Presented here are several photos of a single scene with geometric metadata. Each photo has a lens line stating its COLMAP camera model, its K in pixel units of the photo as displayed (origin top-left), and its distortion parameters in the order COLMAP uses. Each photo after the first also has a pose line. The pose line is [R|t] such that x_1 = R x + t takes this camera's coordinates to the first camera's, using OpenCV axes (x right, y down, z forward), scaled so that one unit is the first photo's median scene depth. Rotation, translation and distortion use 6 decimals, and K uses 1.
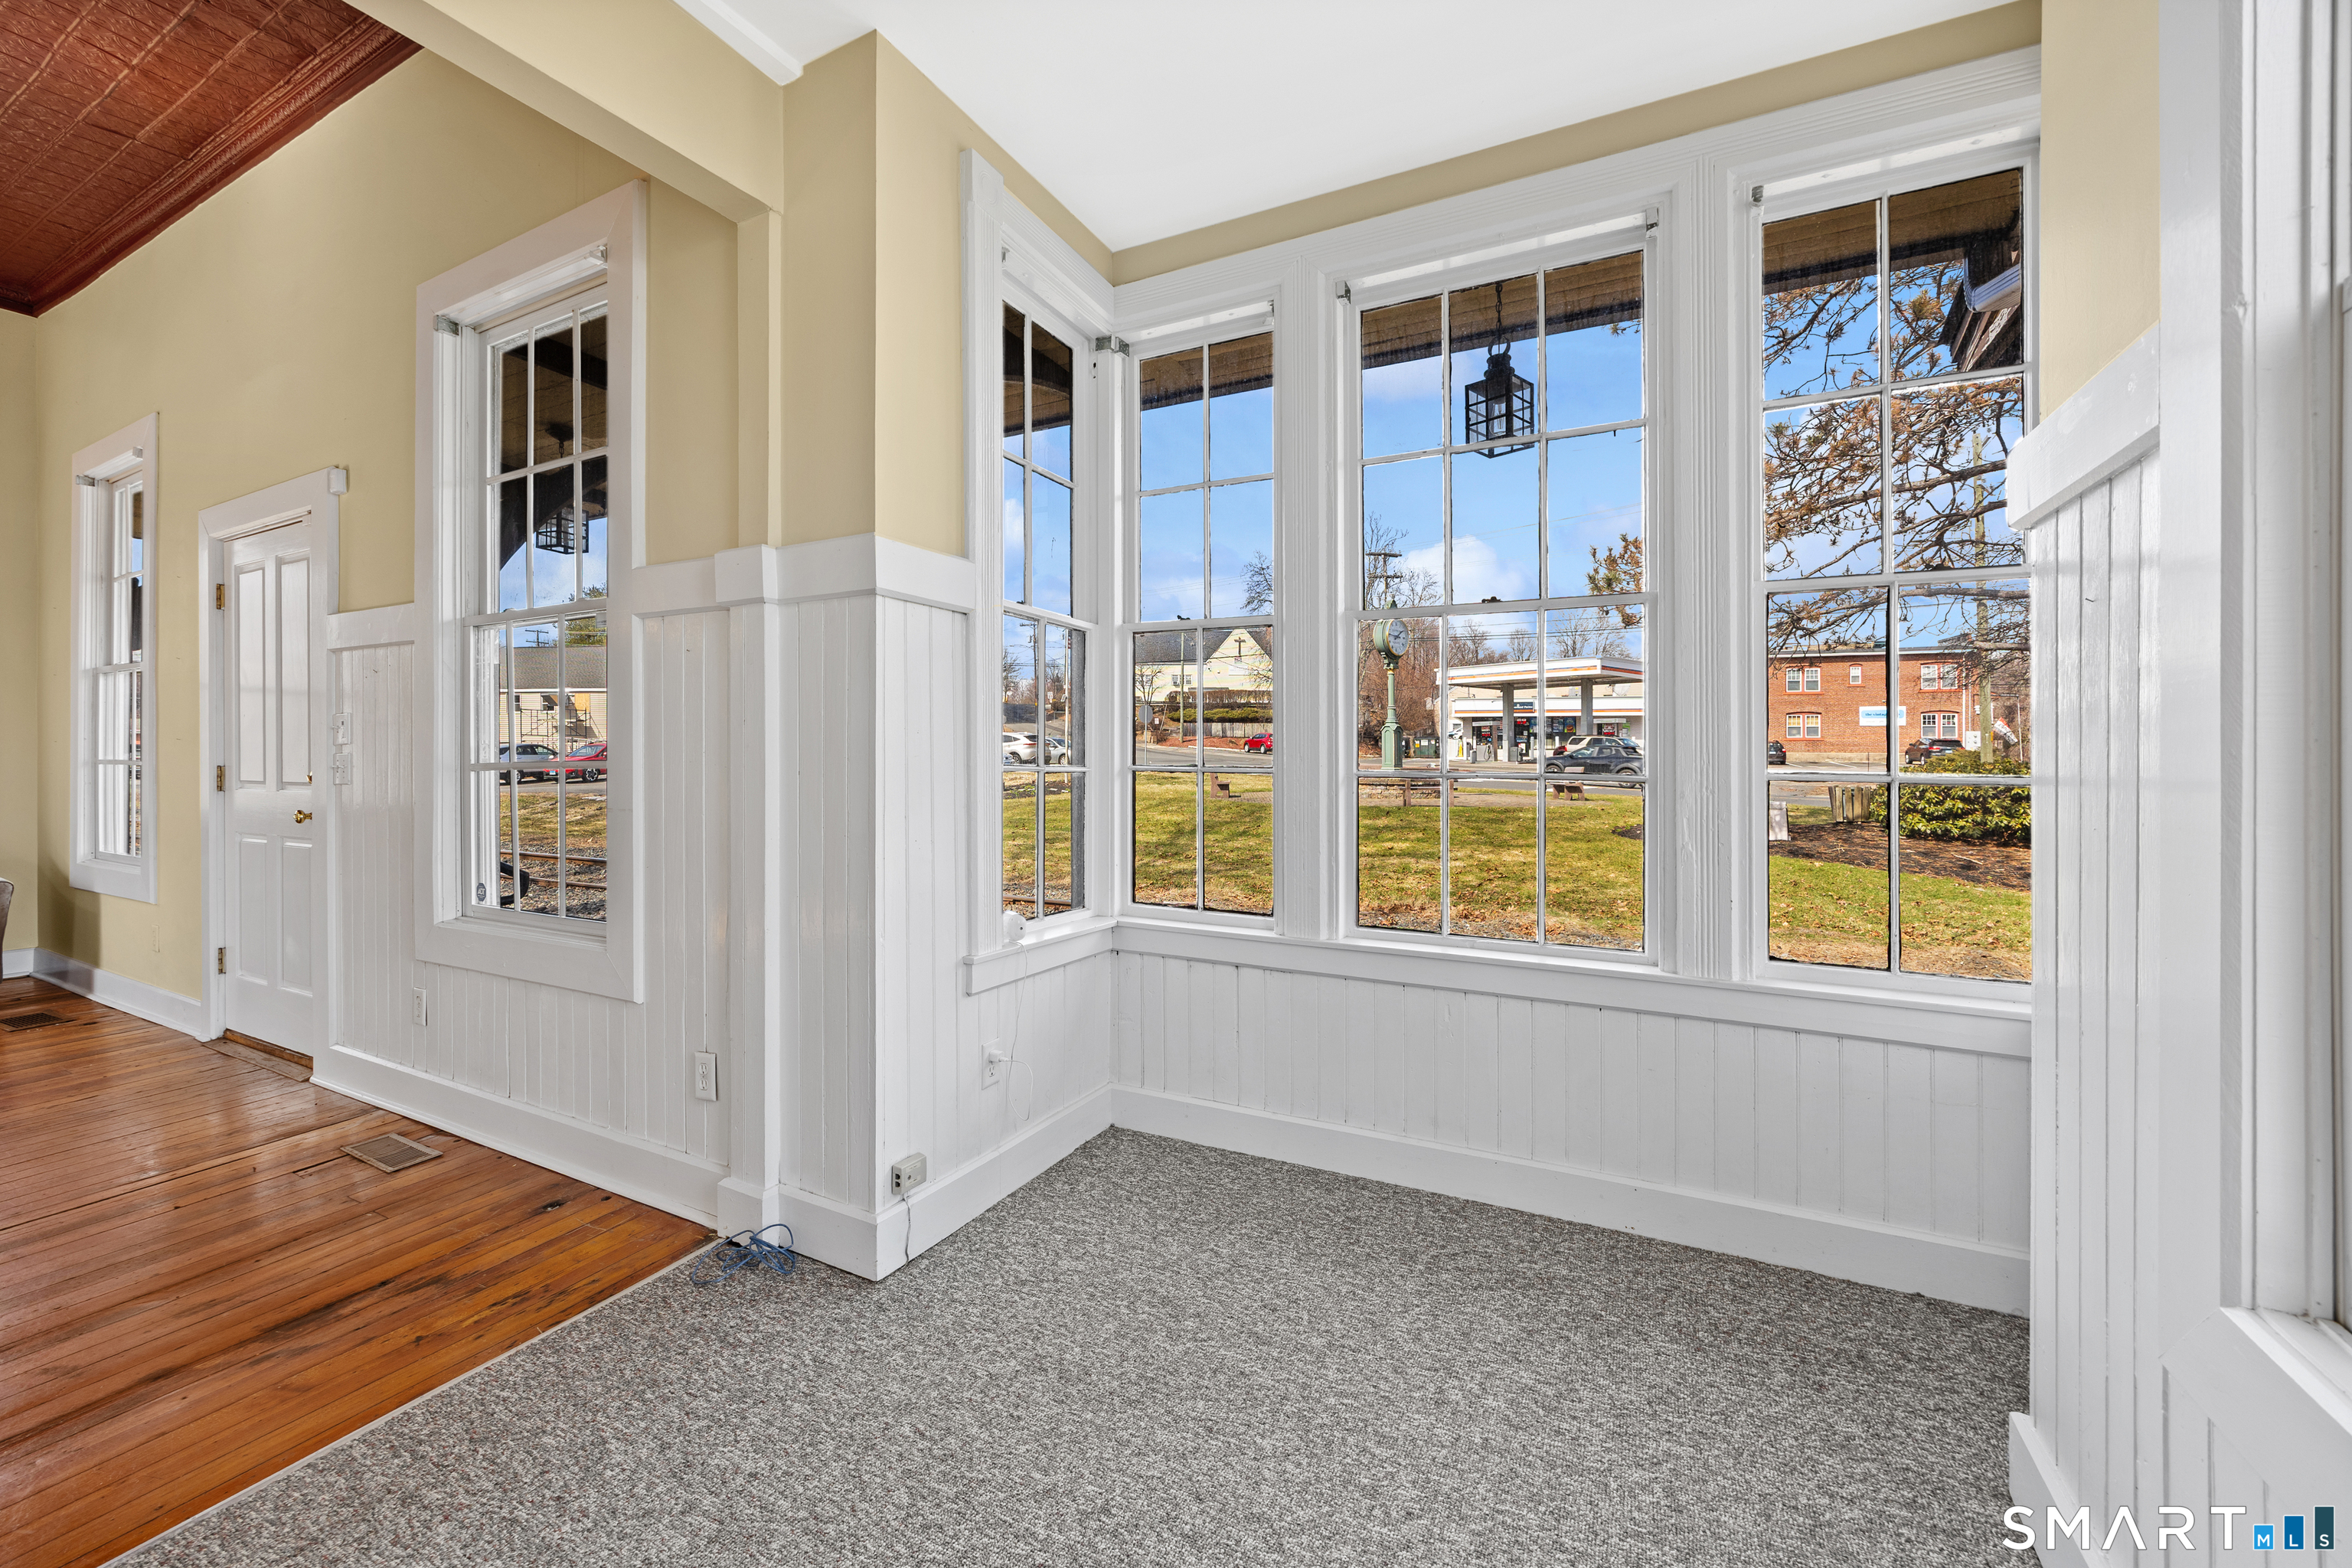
lens RADIAL K [[923.5, 0, 1168.2], [0, 923.5, 757.0], [0, 0, 1]] dist [-0.001077, -0.000114]
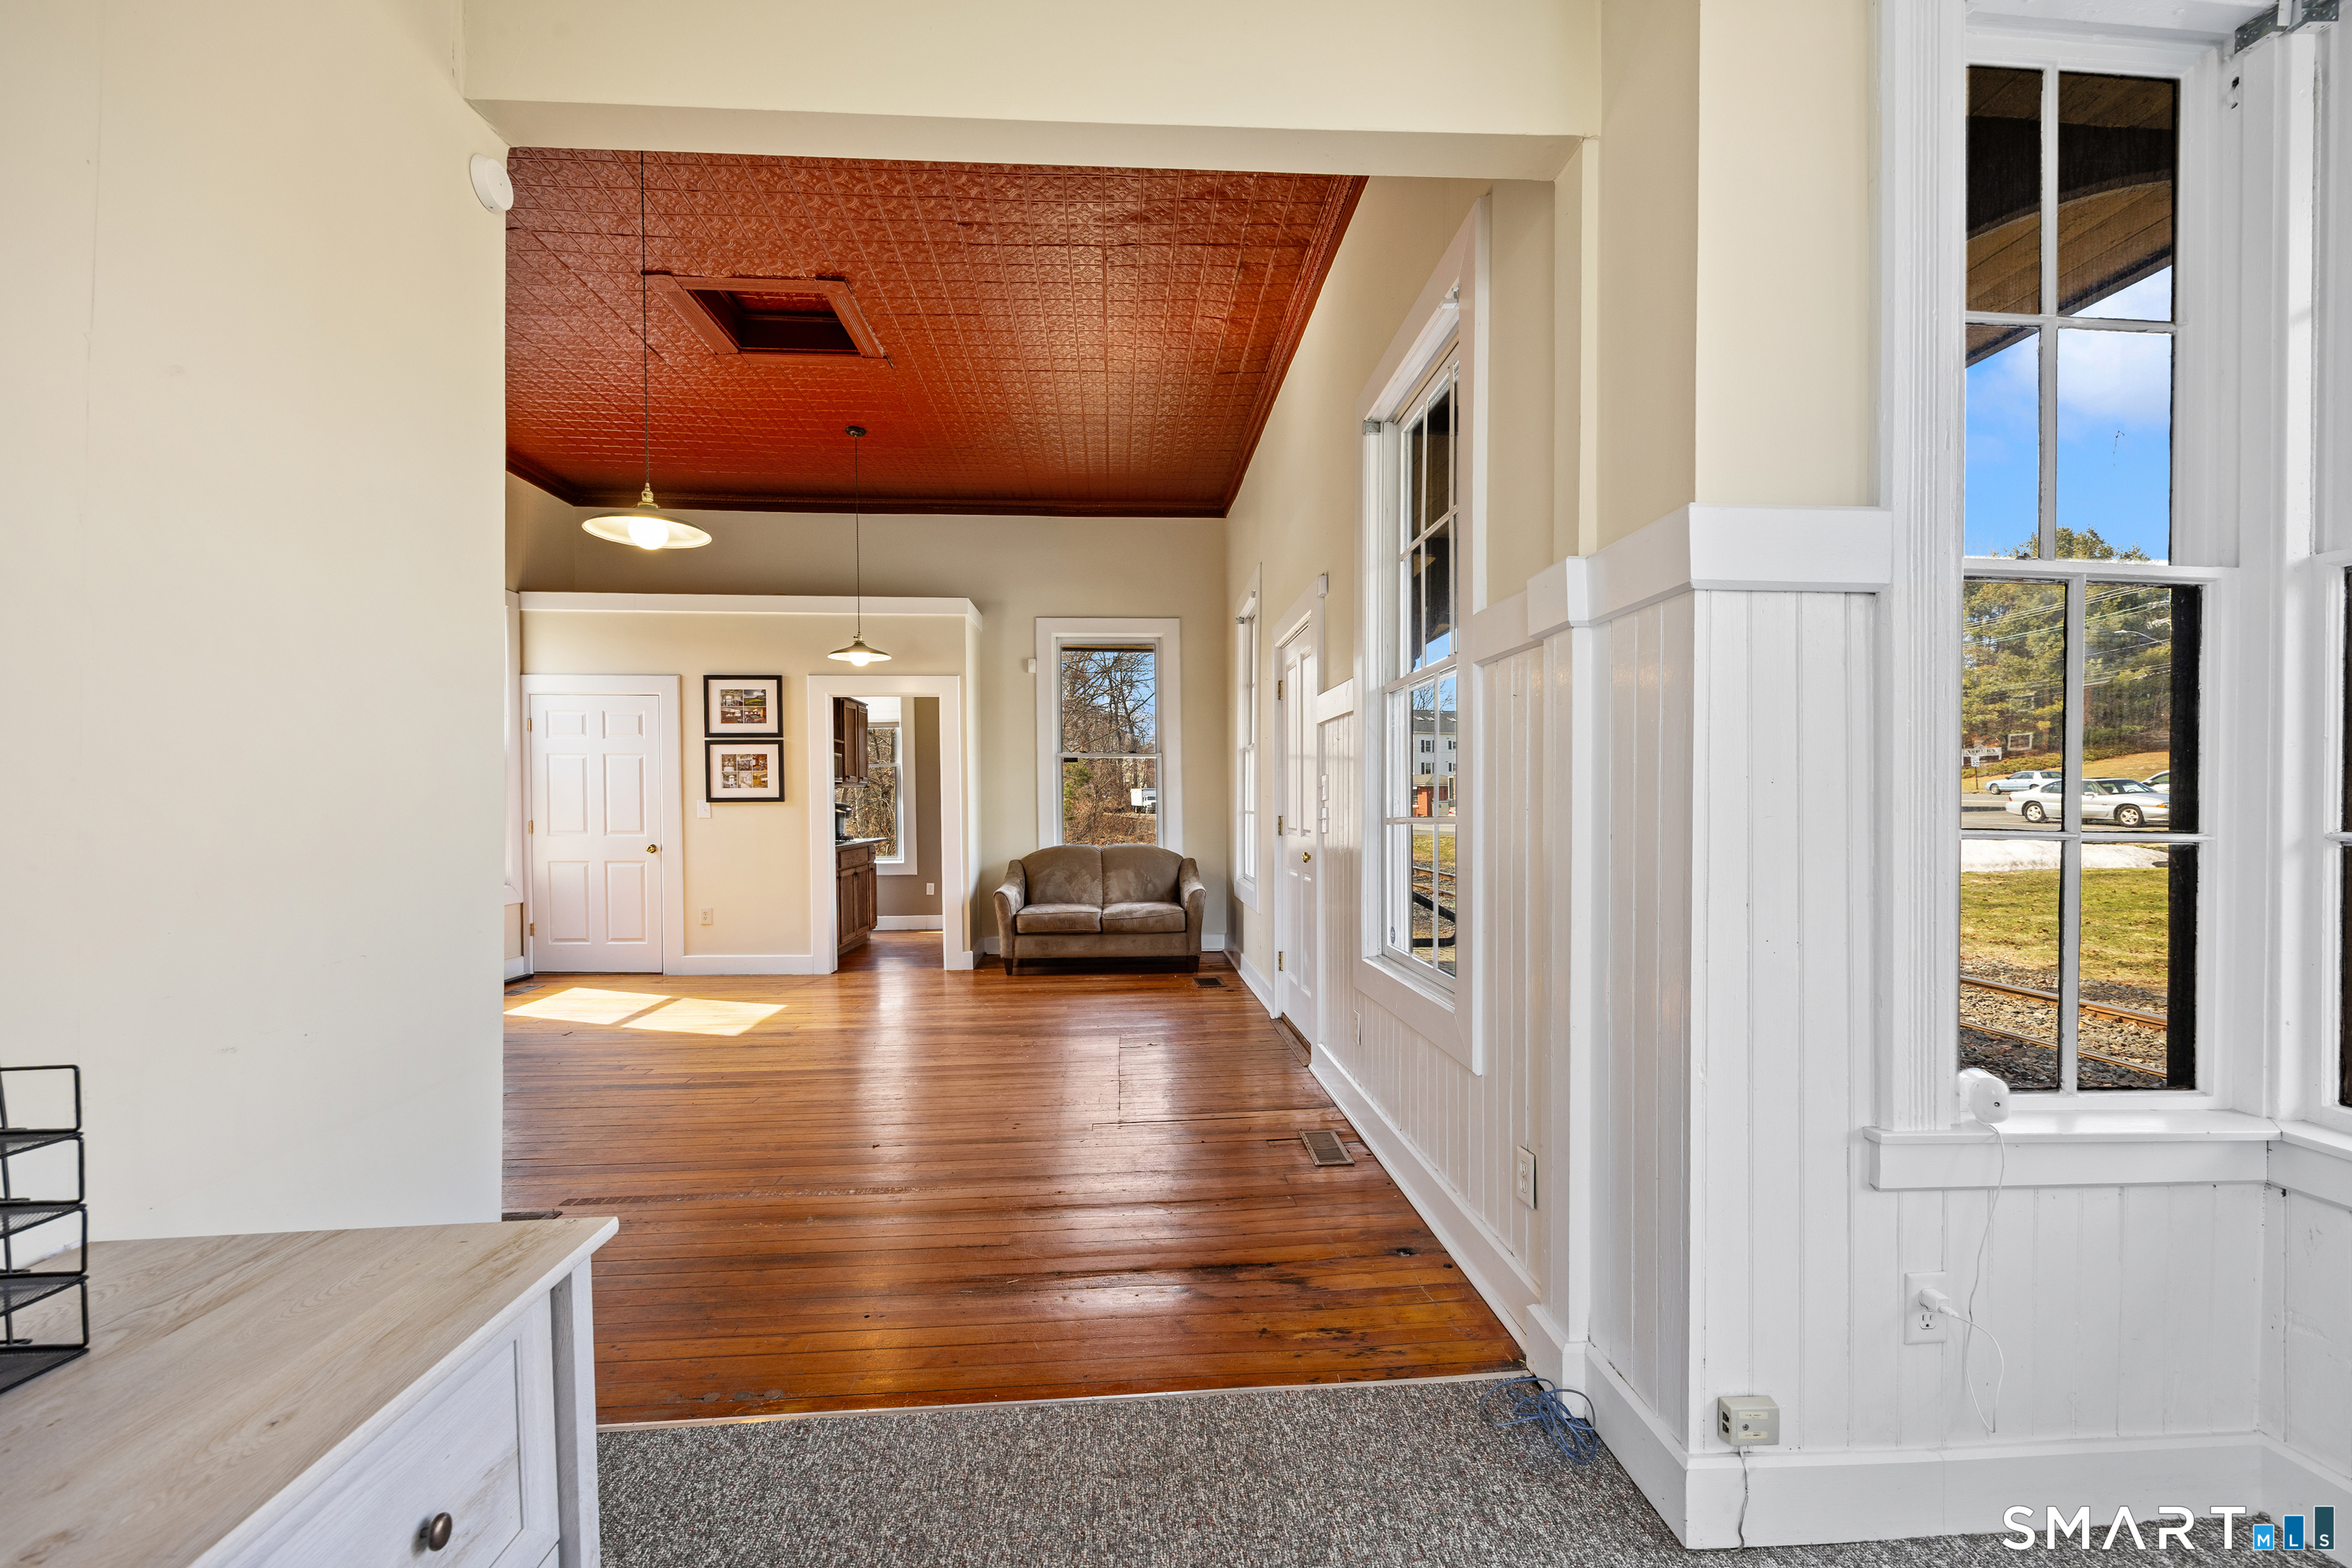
lens RADIAL K [[934.2, 0, 1174.8], [0, 934.2, 815.3], [0, 0, 1]] dist [0.001129, -0.000088]
pose [[0.529126, 0.007365, -0.848511, 0.075046], [0.002857, 0.999941, 0.010461, -0.009556], [0.848538, -0.007959, 0.529074, 0.242970]]
